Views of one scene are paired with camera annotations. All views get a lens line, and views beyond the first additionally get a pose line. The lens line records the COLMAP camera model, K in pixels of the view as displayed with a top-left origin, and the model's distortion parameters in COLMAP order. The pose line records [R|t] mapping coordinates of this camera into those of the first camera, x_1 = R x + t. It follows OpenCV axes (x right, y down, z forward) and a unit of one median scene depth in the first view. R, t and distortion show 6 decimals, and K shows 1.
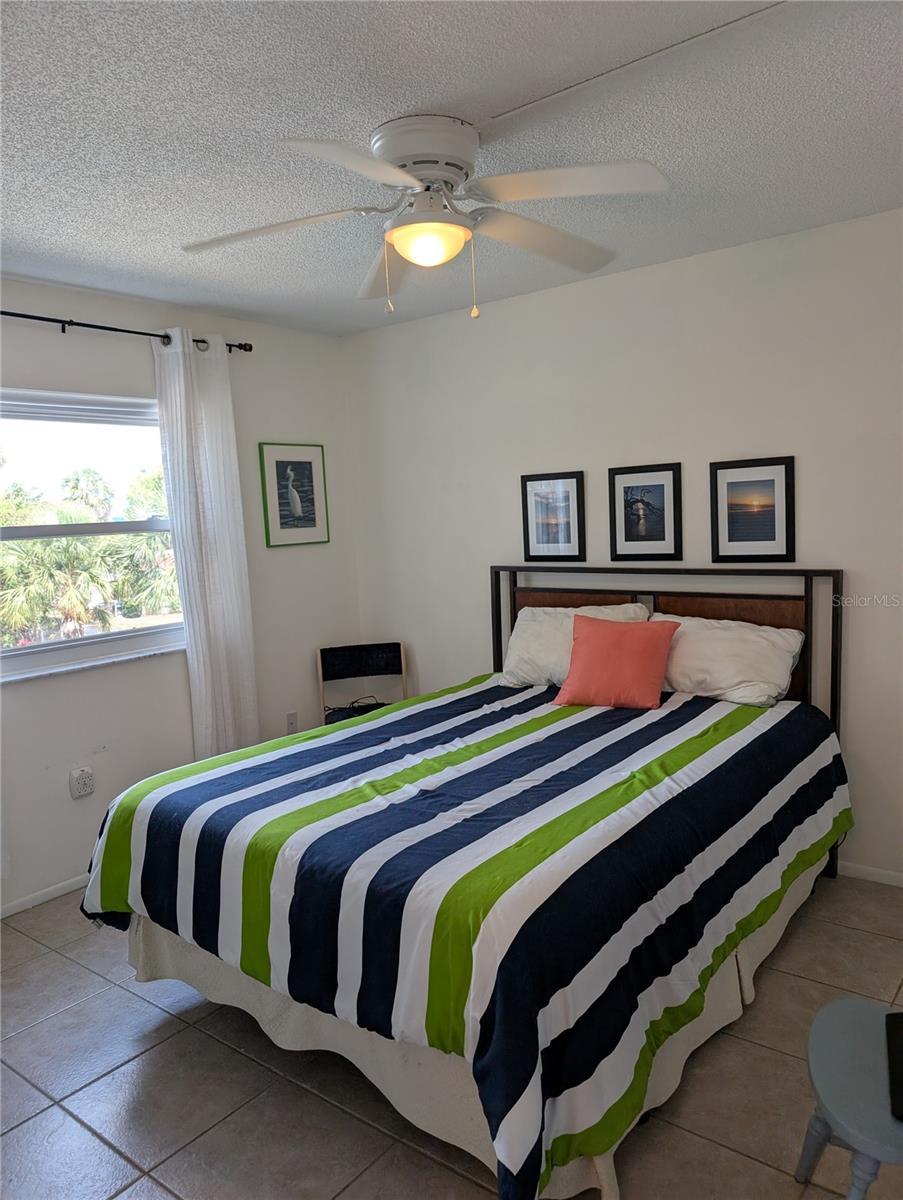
lens RADIAL K [[857.3, 0, 447.3], [0, 857.3, 610.1], [0, 0, 1]] dist [0.010225, -0.009978]
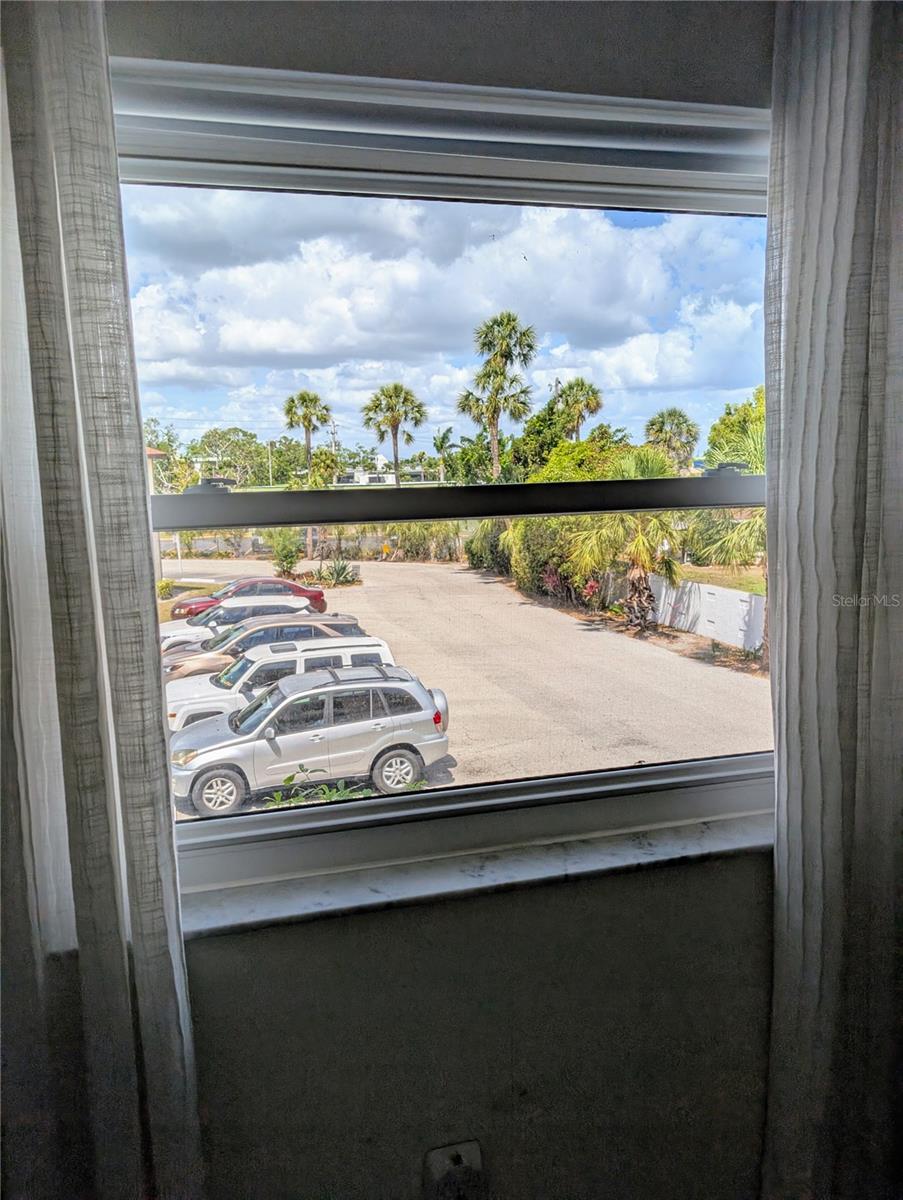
lens RADIAL K [[857.3, 0, 442.8], [0, 857.3, 598.9], [0, 0, 1]] dist [0.010225, -0.009978]
pose [[0.795073, 0.112871, -0.595918, -0.033146], [-0.082226, 0.993519, 0.078474, -0.011215], [0.600914, -0.013393, 0.799202, 0.099095]]
